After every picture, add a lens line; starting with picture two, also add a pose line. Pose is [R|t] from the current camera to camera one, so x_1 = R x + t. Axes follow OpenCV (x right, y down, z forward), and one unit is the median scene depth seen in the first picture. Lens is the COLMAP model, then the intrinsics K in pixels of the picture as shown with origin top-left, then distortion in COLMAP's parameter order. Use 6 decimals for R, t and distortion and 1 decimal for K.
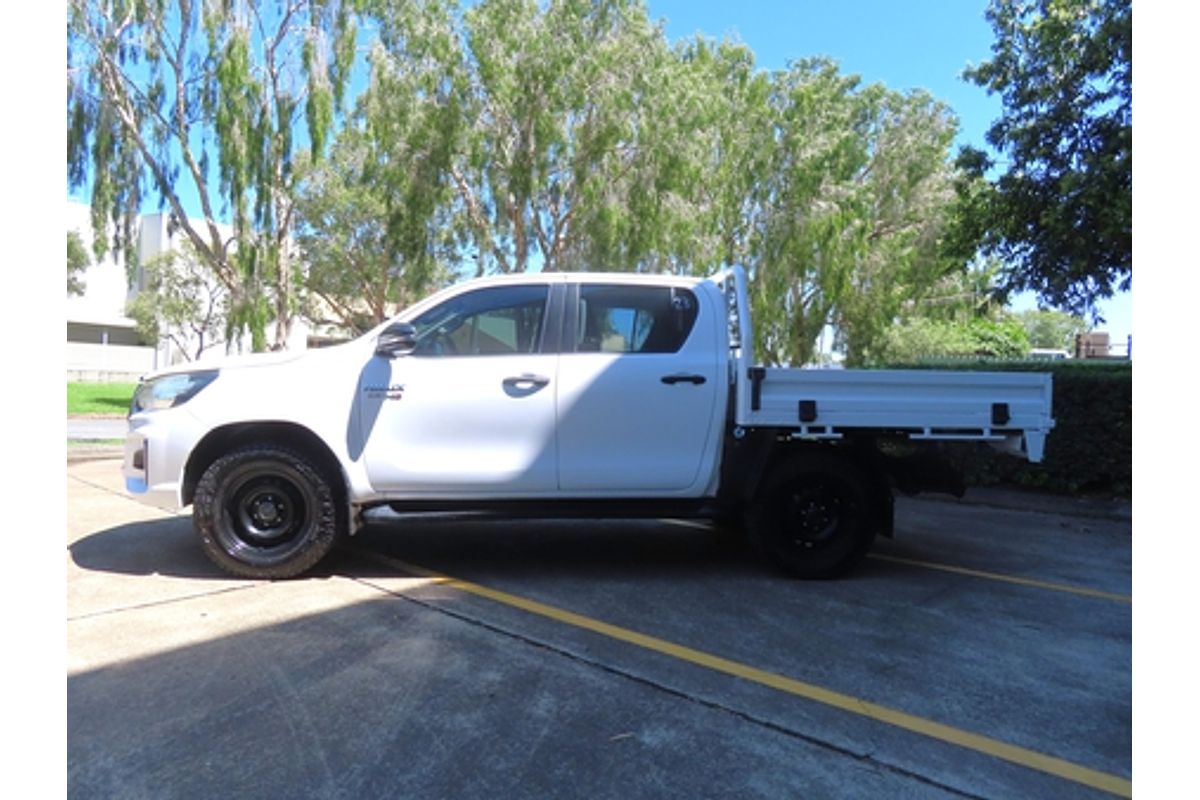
lens RADIAL K [[770.4, 0, 600.0], [0, 770.4, 400.0], [0, 0, 1]] dist [-0.013158, -0.000133]
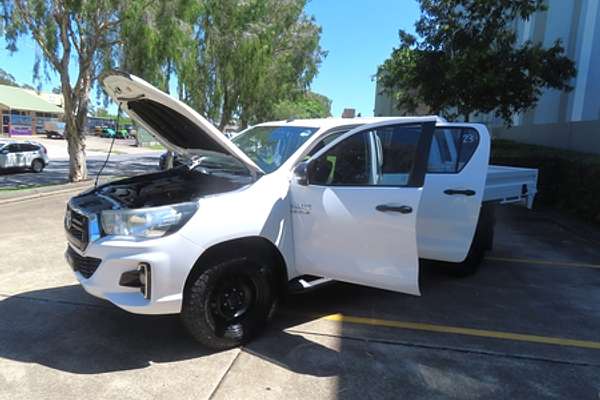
lens RADIAL K [[429.8, 0, 300.0], [0, 429.8, 200.0], [0, 0, 1]] dist [0.004079, -0.002682]
pose [[0.859915, -0.079989, 0.504130, -0.654439], [0.003318, 0.988500, 0.151183, -0.139057], [-0.510426, -0.128332, 0.850292, 0.275300]]
